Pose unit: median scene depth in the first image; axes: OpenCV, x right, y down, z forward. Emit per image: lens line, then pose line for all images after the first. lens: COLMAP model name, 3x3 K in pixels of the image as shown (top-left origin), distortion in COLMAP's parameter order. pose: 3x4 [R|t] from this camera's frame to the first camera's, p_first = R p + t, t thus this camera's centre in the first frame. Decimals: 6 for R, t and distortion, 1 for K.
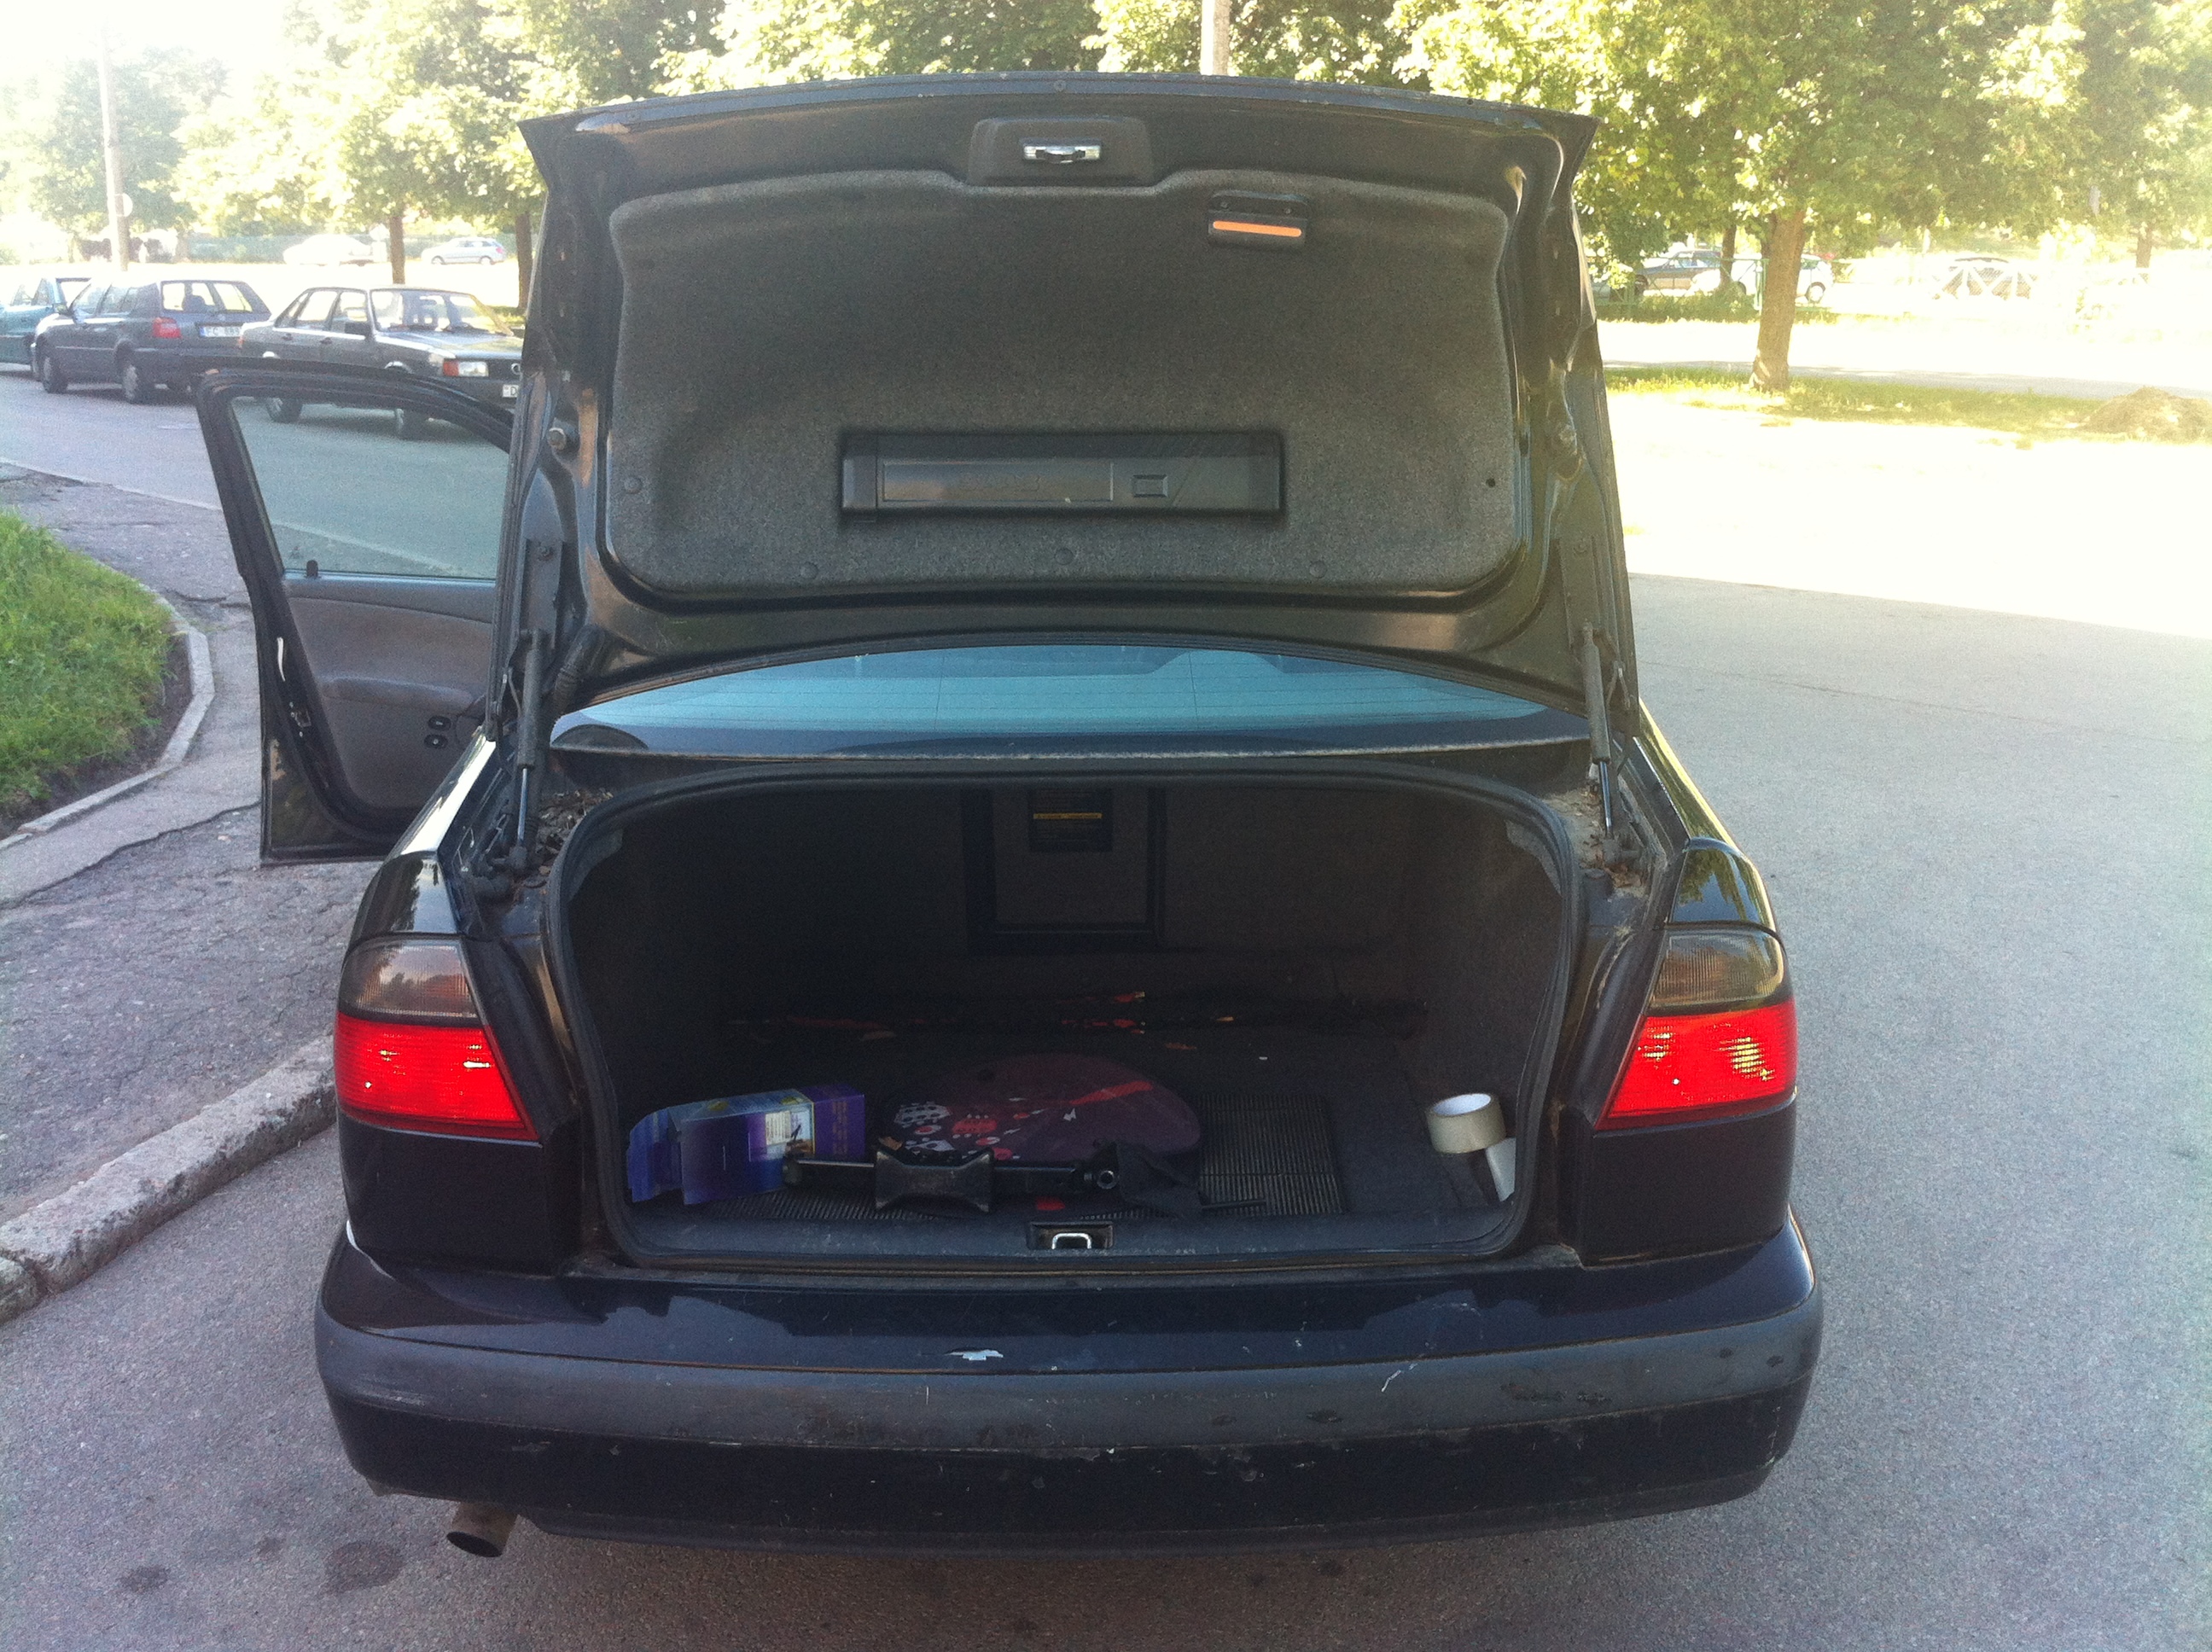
lens RADIAL K [[2199.1, 0, 1105.3], [0, 2199.1, 844.5], [0, 0, 1]] dist [-0.071328, 0.000000]
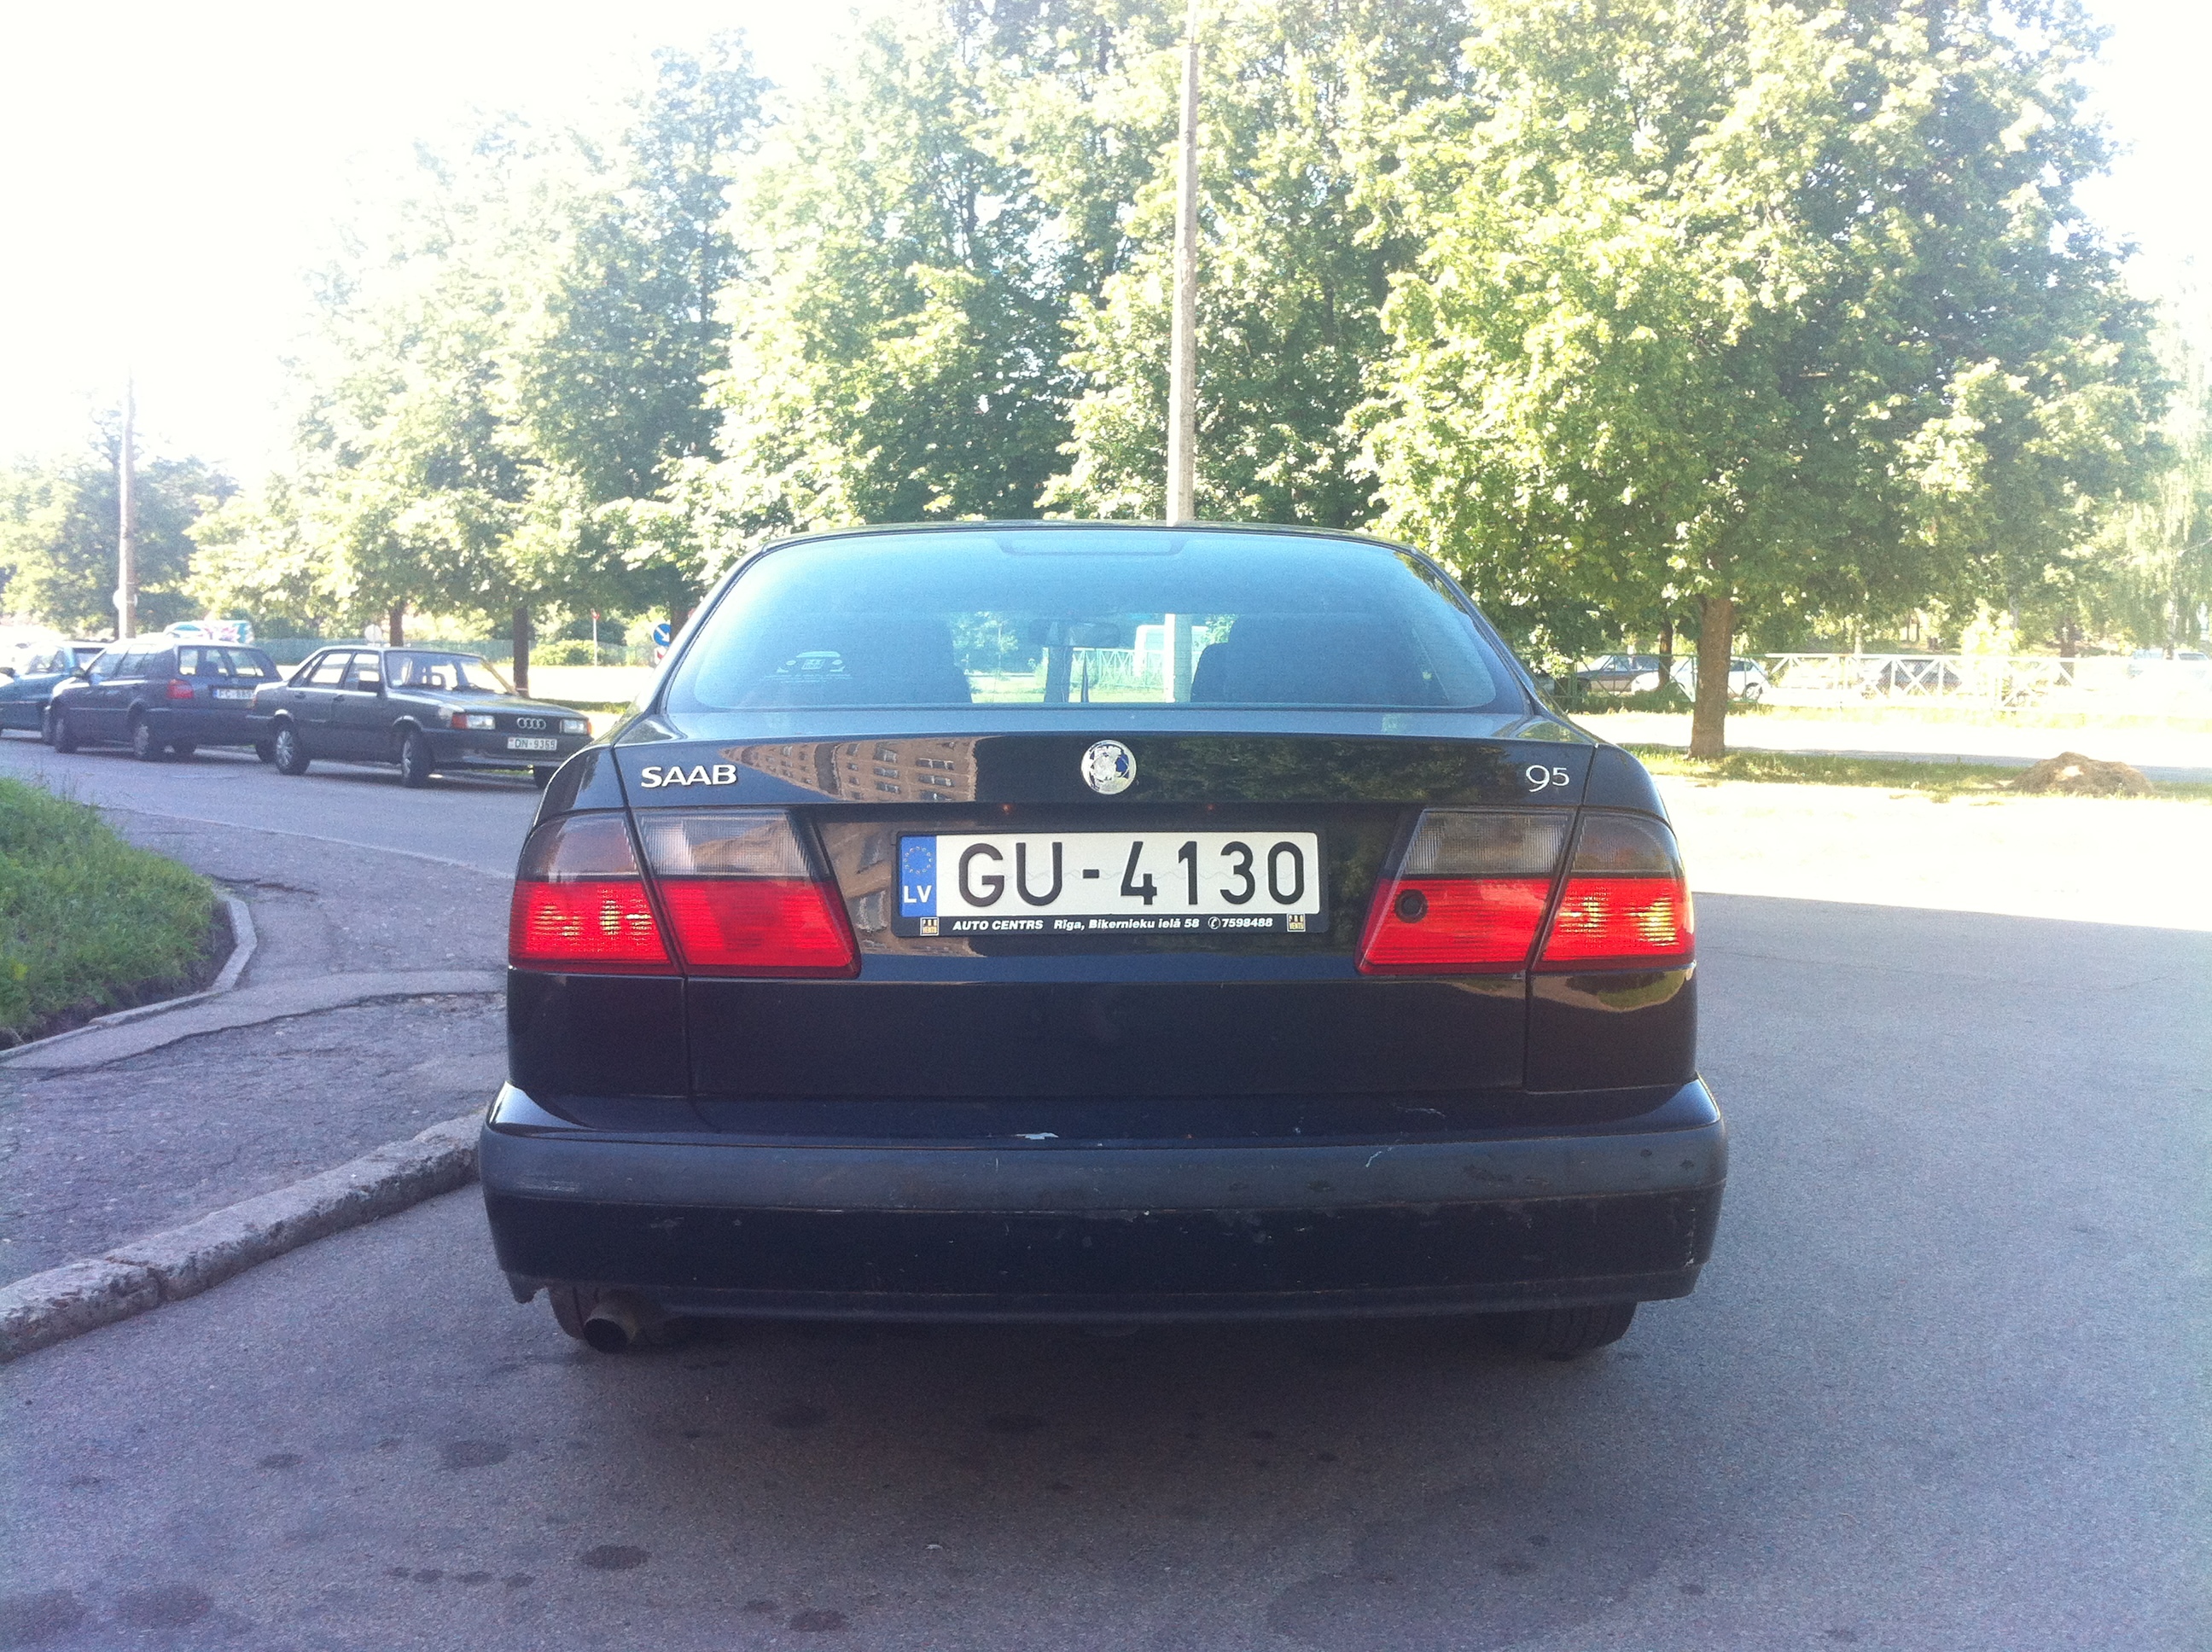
lens RADIAL K [[2199.1, 0, 1103.9], [0, 2199.1, 809.2], [0, 0, 1]] dist [-0.071328, 0.000000]
pose [[0.999854, 0.003620, 0.016694, -0.033275], [-0.000138, 0.978969, -0.204010, 0.238203], [-0.017082, 0.203978, 0.978826, -0.192770]]
